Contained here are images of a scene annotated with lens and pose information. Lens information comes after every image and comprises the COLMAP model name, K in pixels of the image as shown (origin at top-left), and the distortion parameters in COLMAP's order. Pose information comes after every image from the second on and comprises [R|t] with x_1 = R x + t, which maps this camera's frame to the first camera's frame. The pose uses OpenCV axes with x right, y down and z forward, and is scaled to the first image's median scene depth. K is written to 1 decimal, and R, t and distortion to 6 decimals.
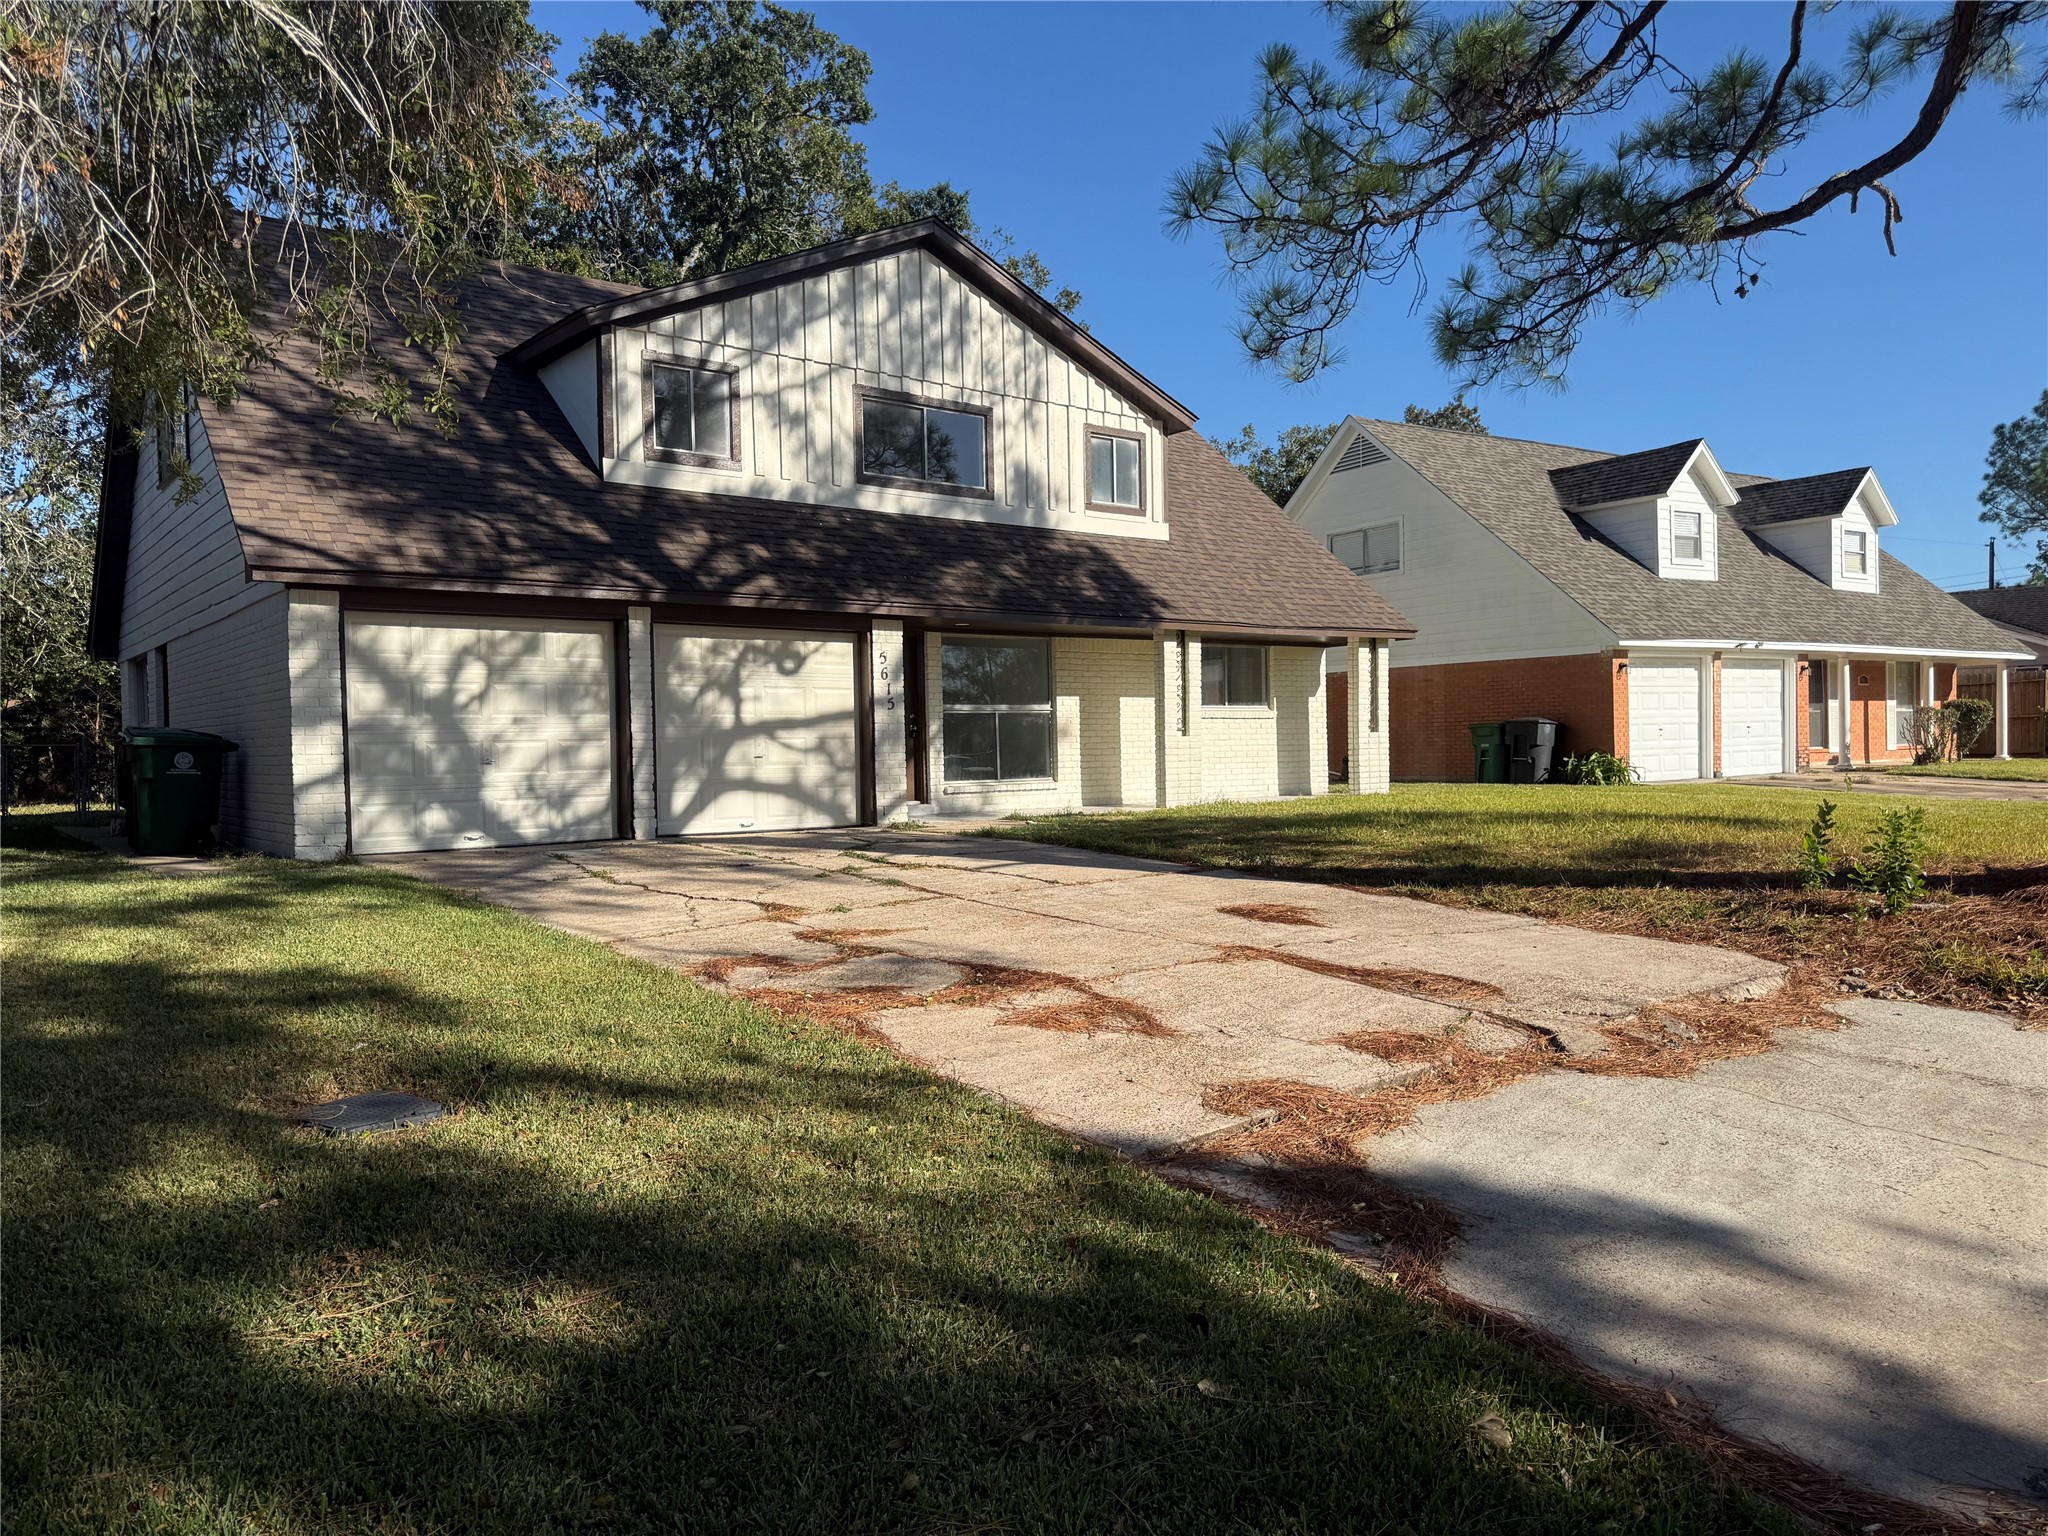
lens RADIAL K [[1424.1, 0, 1022.0], [0, 1424.1, 759.3], [0, 0, 1]] dist [-0.001024, -0.045782]
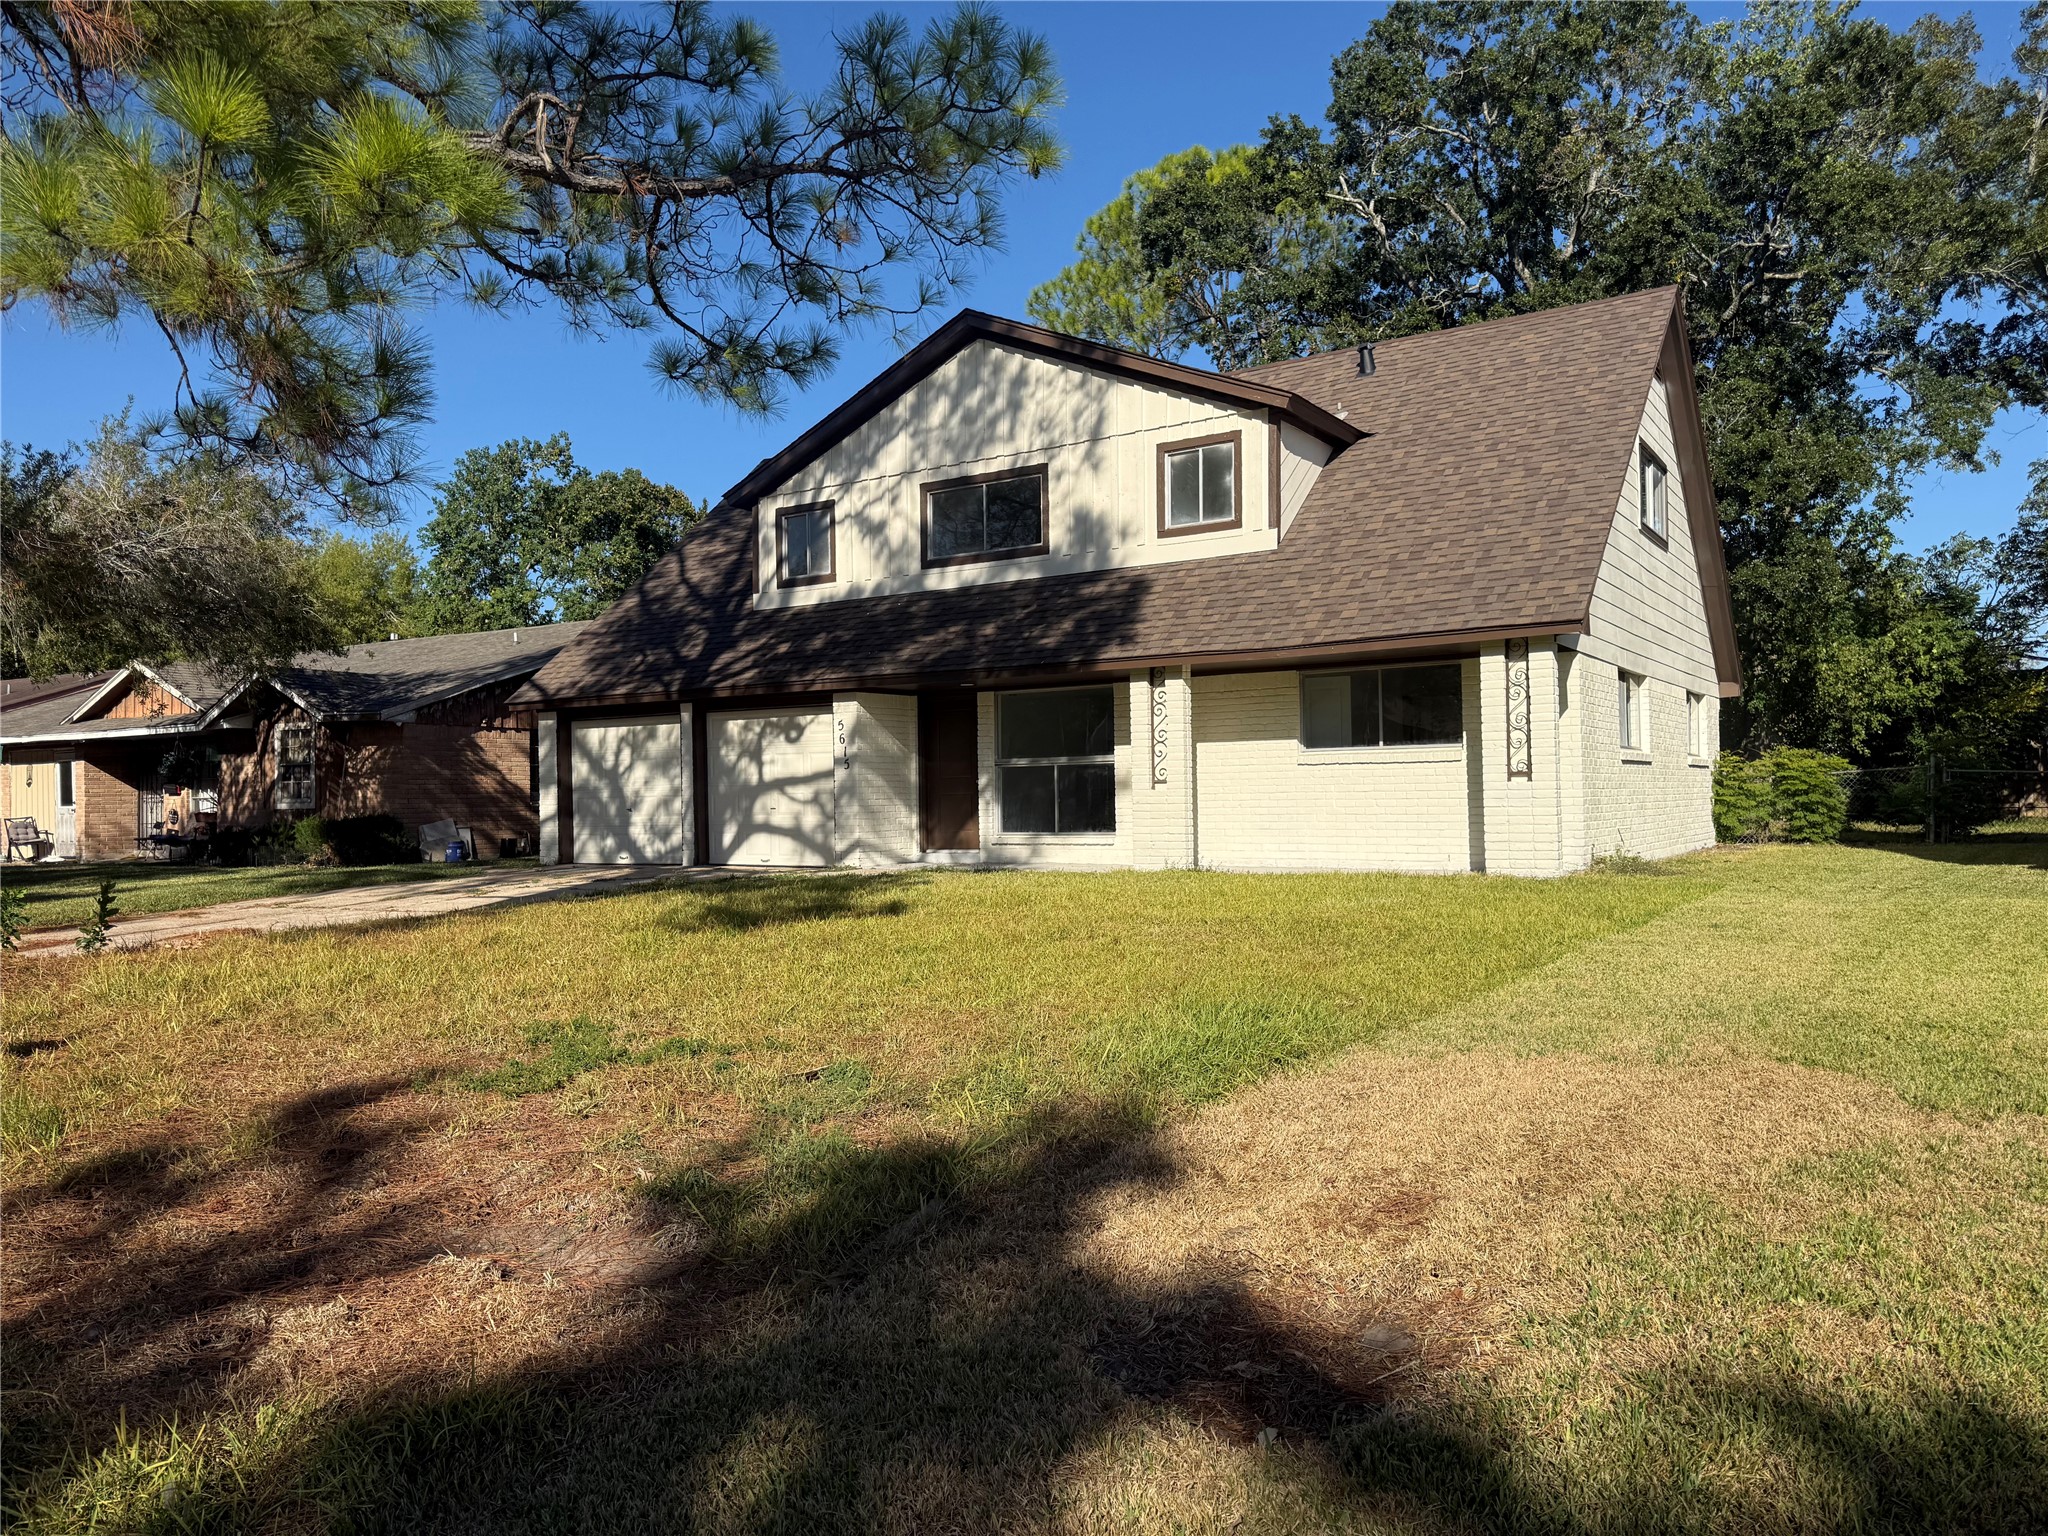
lens RADIAL K [[1434.3, 0, 1012.0], [0, 1434.3, 768.2], [0, 0, 1]] dist [0.035235, -0.051578]
pose [[0.309224, -0.018759, -0.950804, 1.070352], [-0.008159, 0.999716, -0.022378, -0.009195], [0.950954, 0.014678, 0.308983, 0.763934]]
